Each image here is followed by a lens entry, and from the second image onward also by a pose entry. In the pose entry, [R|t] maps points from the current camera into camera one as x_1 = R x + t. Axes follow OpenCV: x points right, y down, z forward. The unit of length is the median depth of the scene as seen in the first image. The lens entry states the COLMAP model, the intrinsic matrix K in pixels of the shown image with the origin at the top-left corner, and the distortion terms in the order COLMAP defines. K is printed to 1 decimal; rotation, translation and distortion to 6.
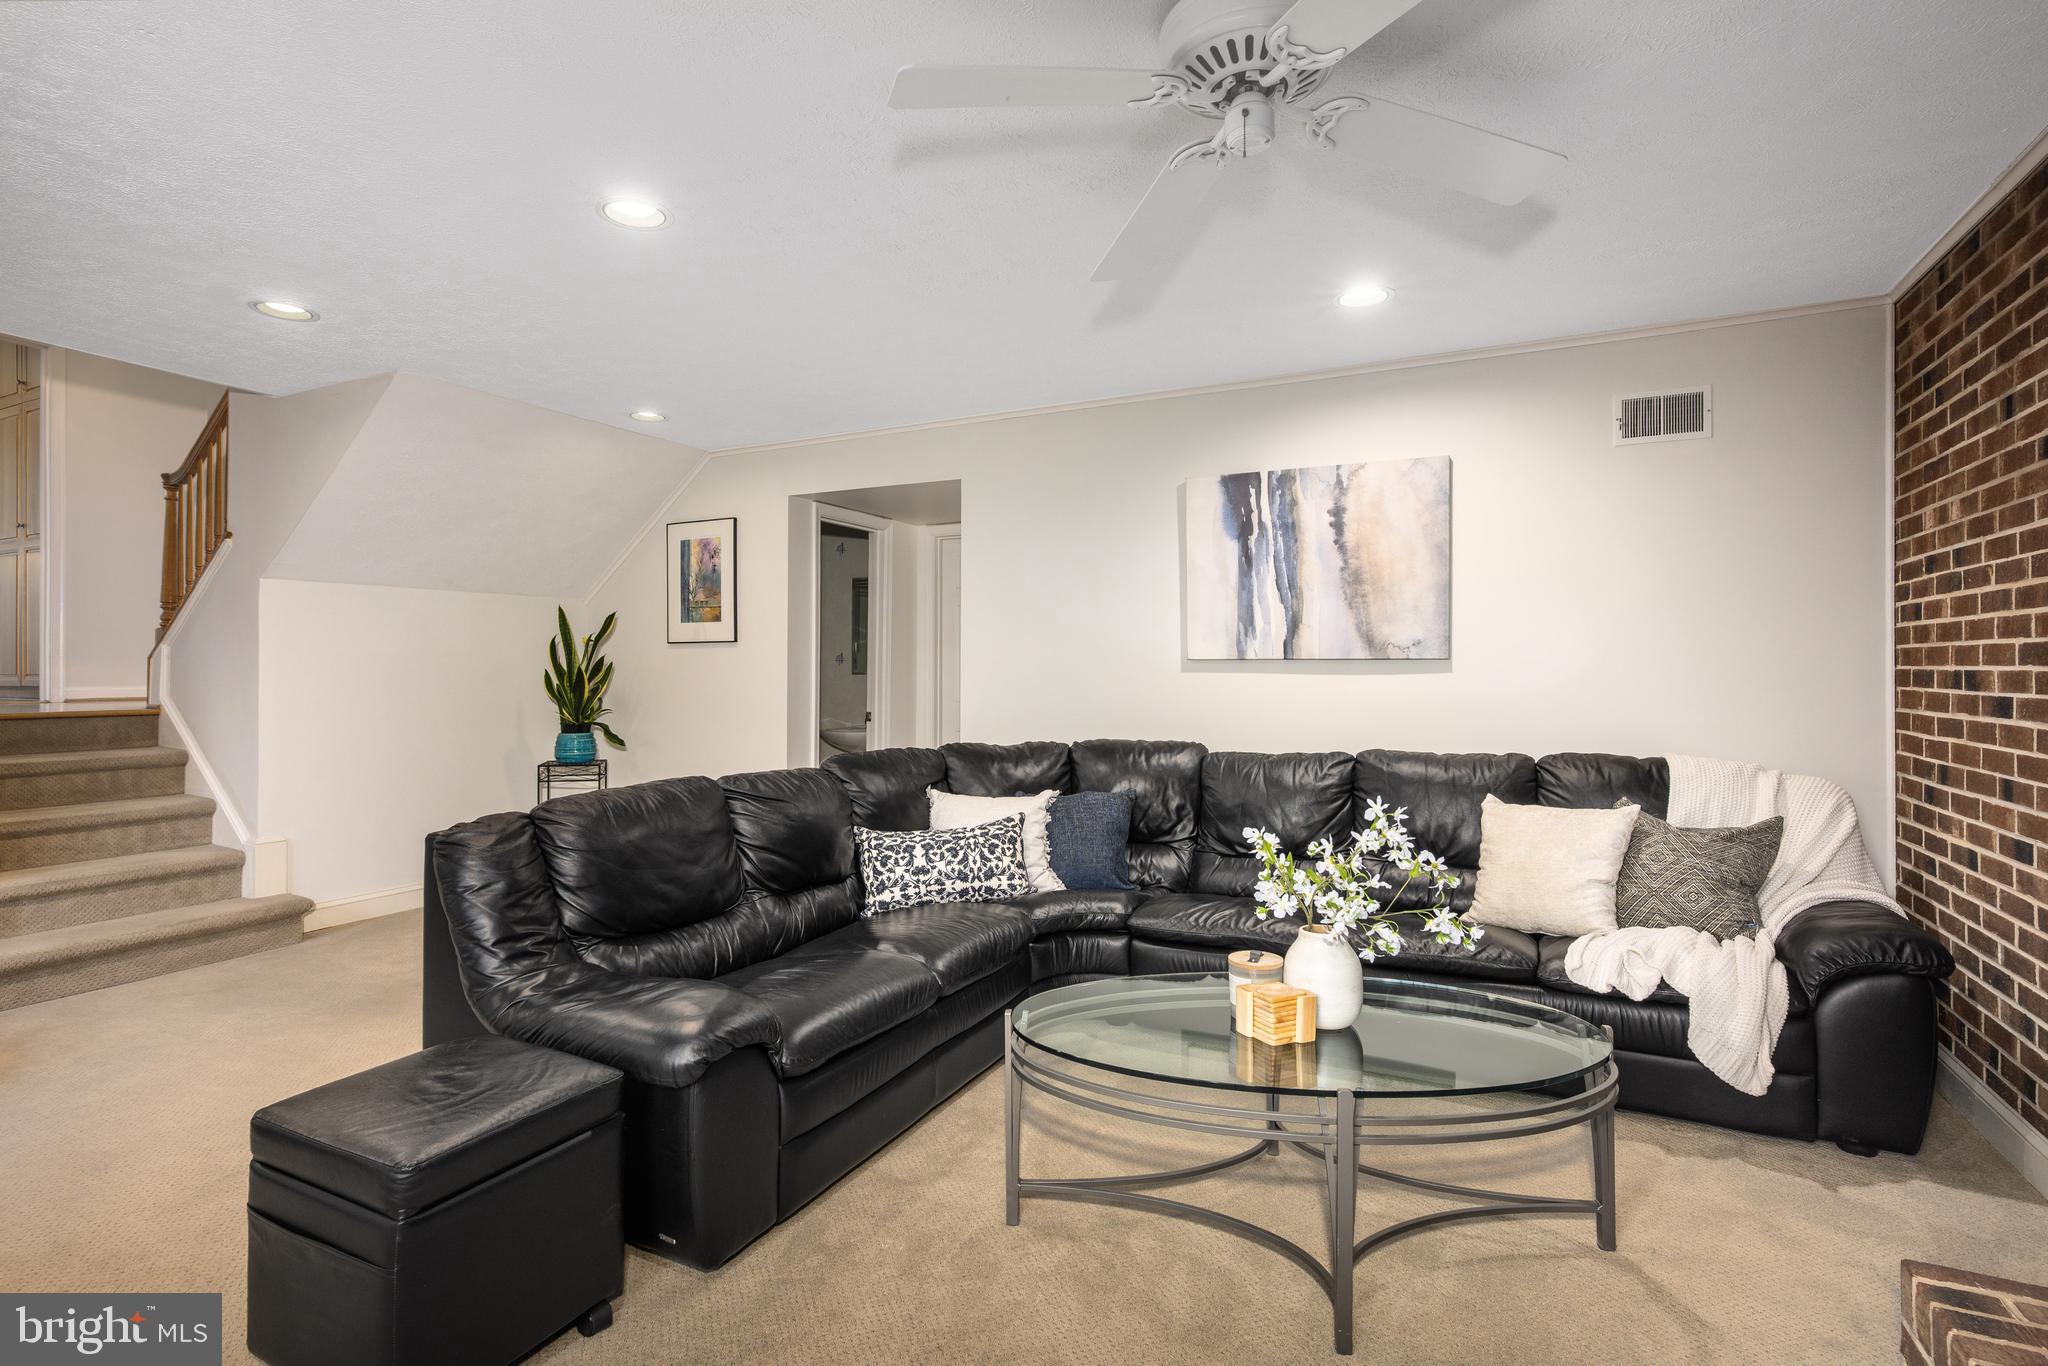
lens RADIAL K [[988.2, 0, 1015.8], [0, 988.2, 683.8], [0, 0, 1]] dist [-0.000012, -0.001178]
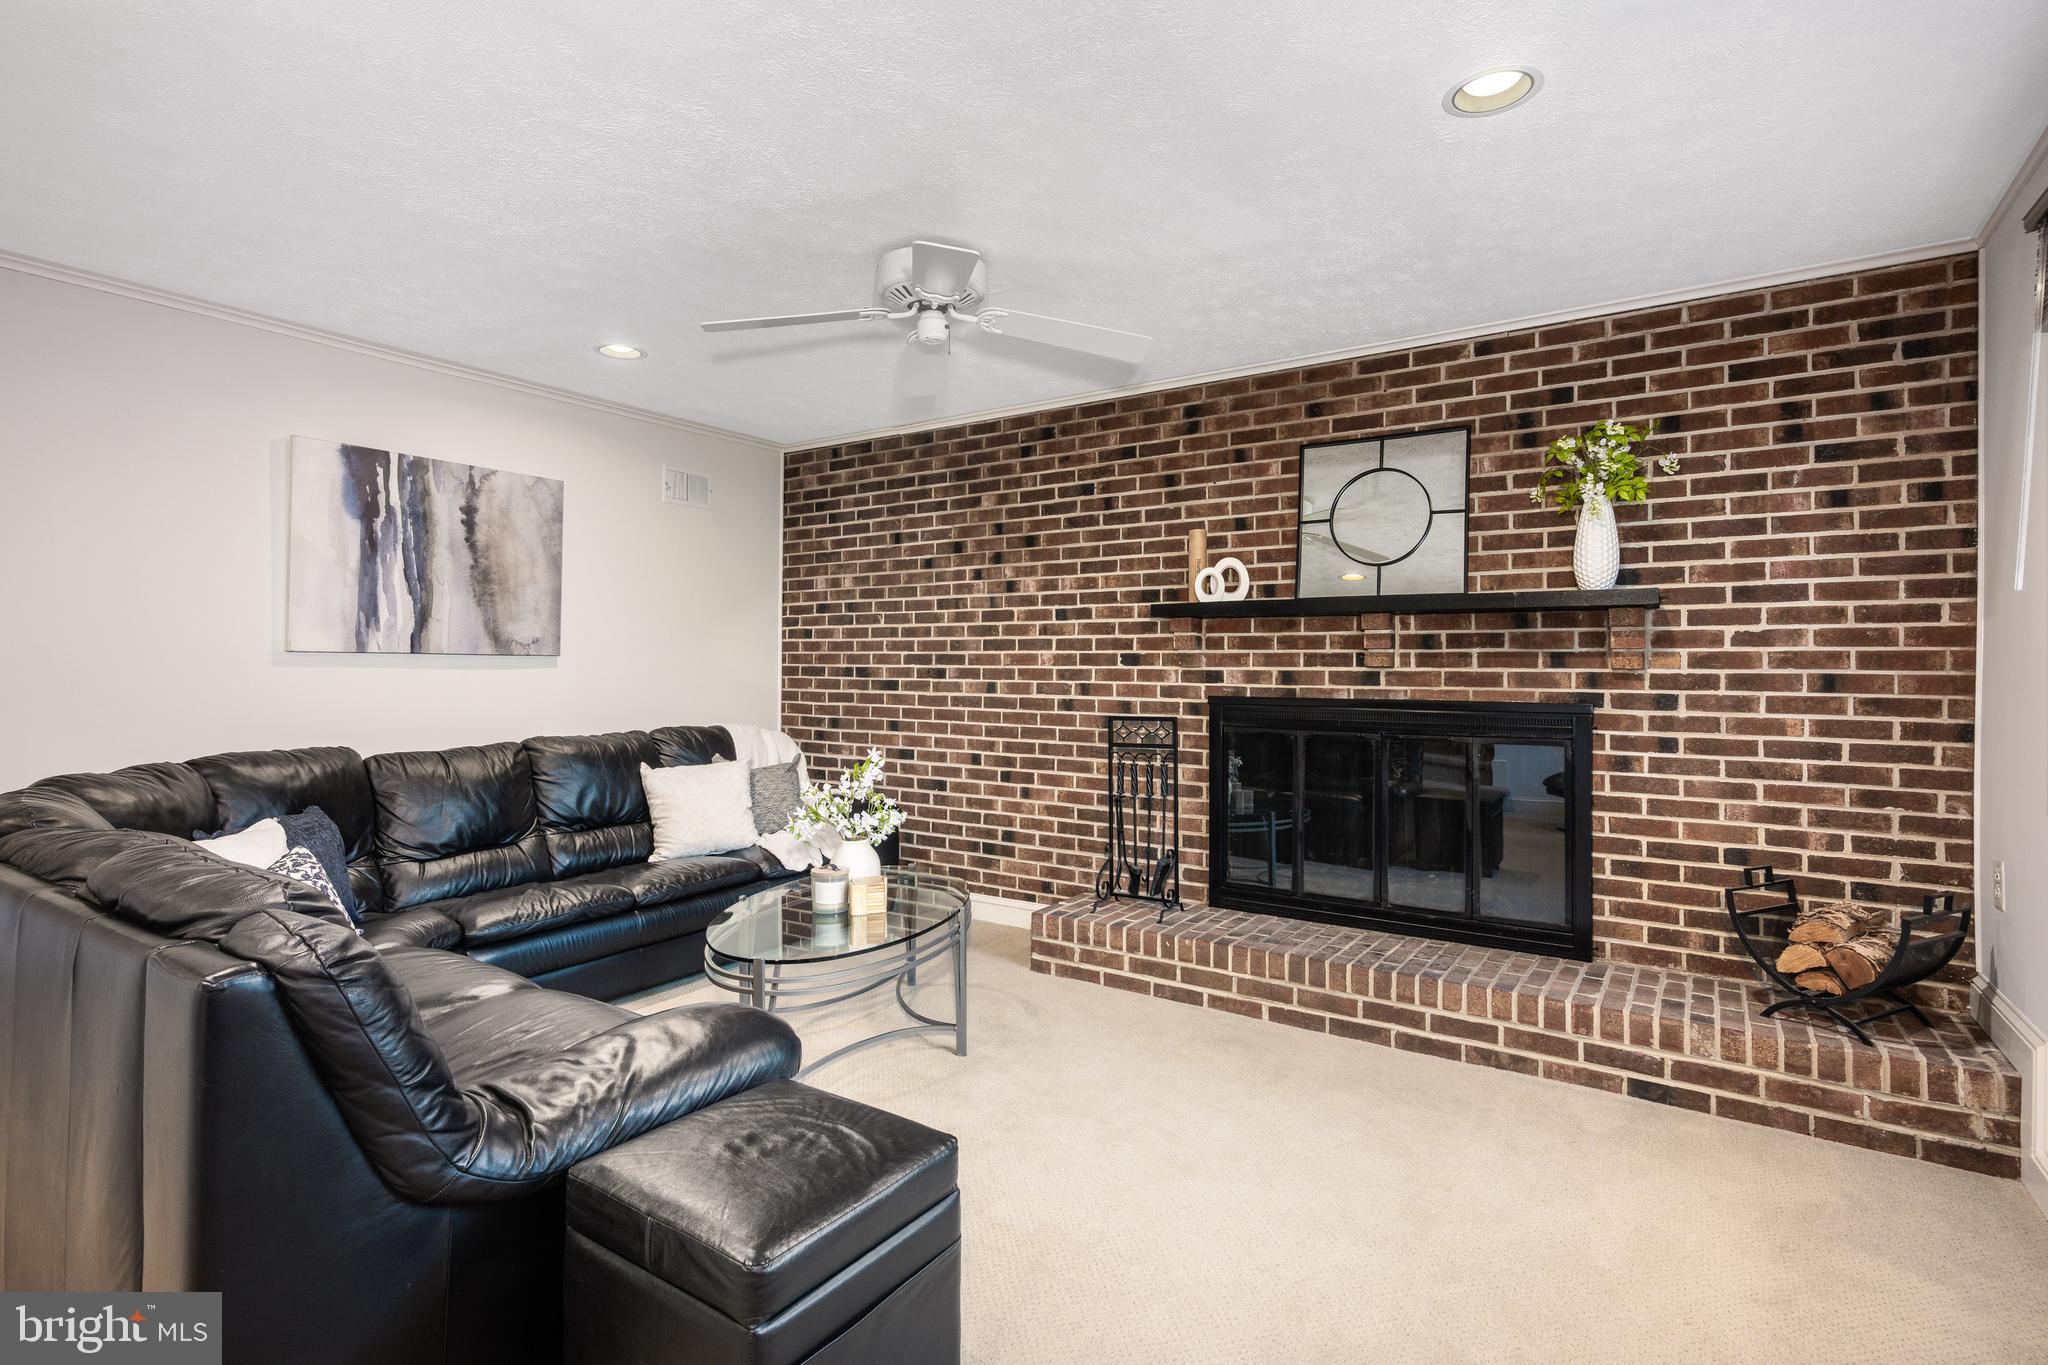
lens RADIAL K [[988.2, 0, 1010.1], [0, 988.2, 667.6], [0, 0, 1]] dist [-0.000012, -0.001178]
pose [[0.138845, -0.000853, 0.990314, -0.609856], [0.009004, 0.999959, -0.000402, -0.005585], [-0.990273, 0.008972, 0.138847, 0.301431]]
